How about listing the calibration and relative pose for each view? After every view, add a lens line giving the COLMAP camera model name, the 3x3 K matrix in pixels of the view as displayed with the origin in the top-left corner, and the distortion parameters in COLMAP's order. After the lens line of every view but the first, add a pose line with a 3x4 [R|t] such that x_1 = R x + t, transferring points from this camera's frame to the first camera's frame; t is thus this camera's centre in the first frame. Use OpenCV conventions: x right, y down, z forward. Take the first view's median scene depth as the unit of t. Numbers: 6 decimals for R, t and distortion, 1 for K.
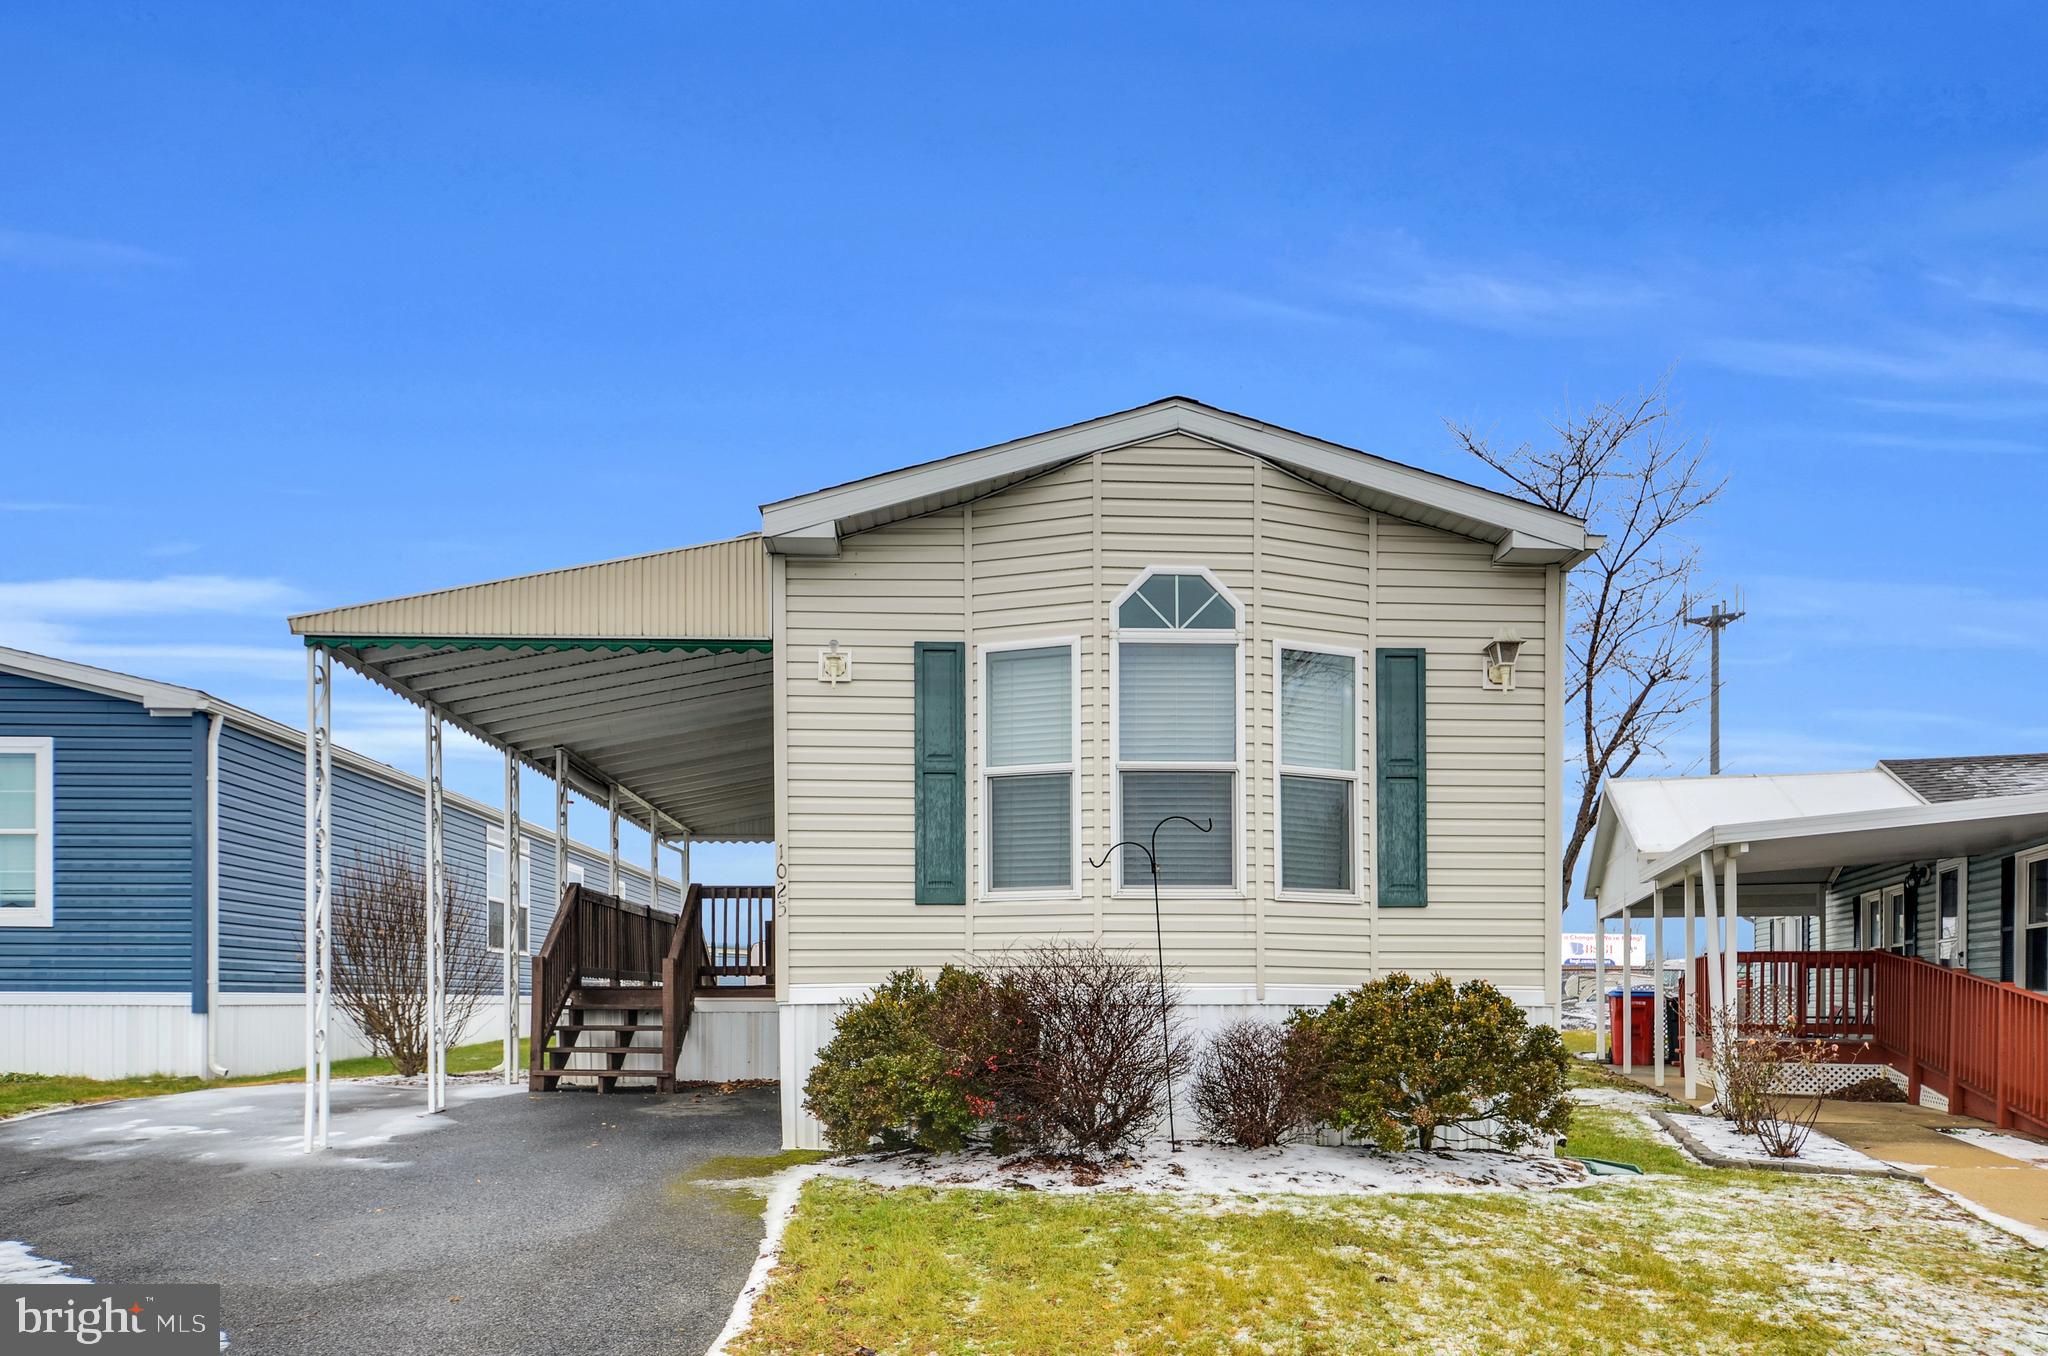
lens RADIAL K [[918.3, 0, 970.5], [0, 918.3, 681.5], [0, 0, 1]] dist [0.005050, -0.001354]
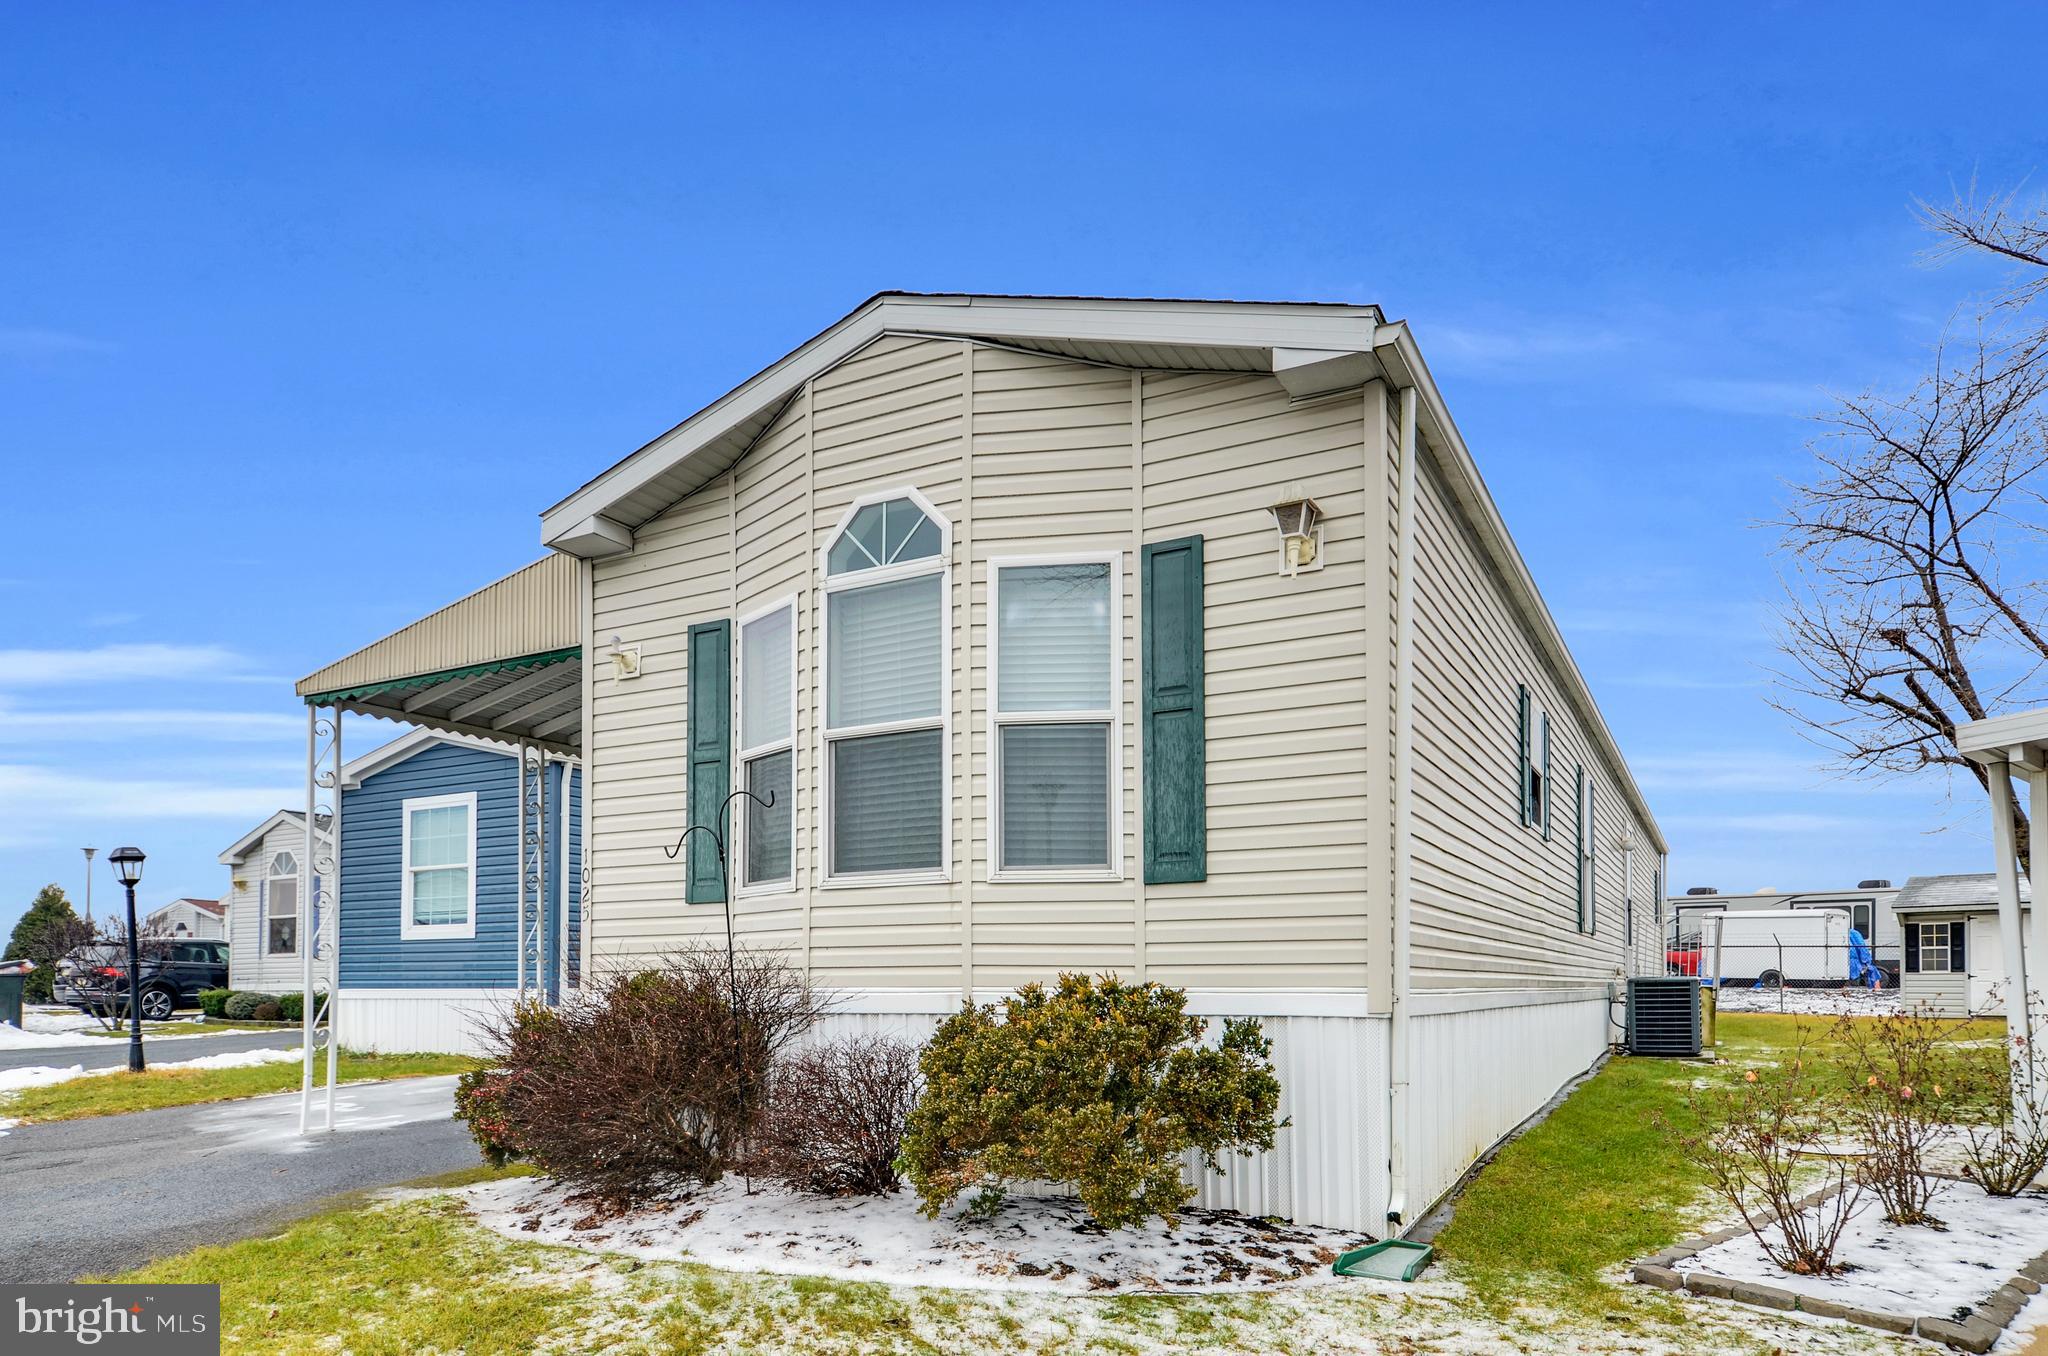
lens RADIAL K [[918.3, 0, 1024.6], [0, 918.3, 679.9], [0, 0, 1]] dist [0.005050, -0.001354]
pose [[0.923861, -0.126750, -0.361130, 0.626849], [0.130830, 0.991316, -0.013238, 0.072919], [0.359672, -0.035017, 0.932421, 0.256261]]
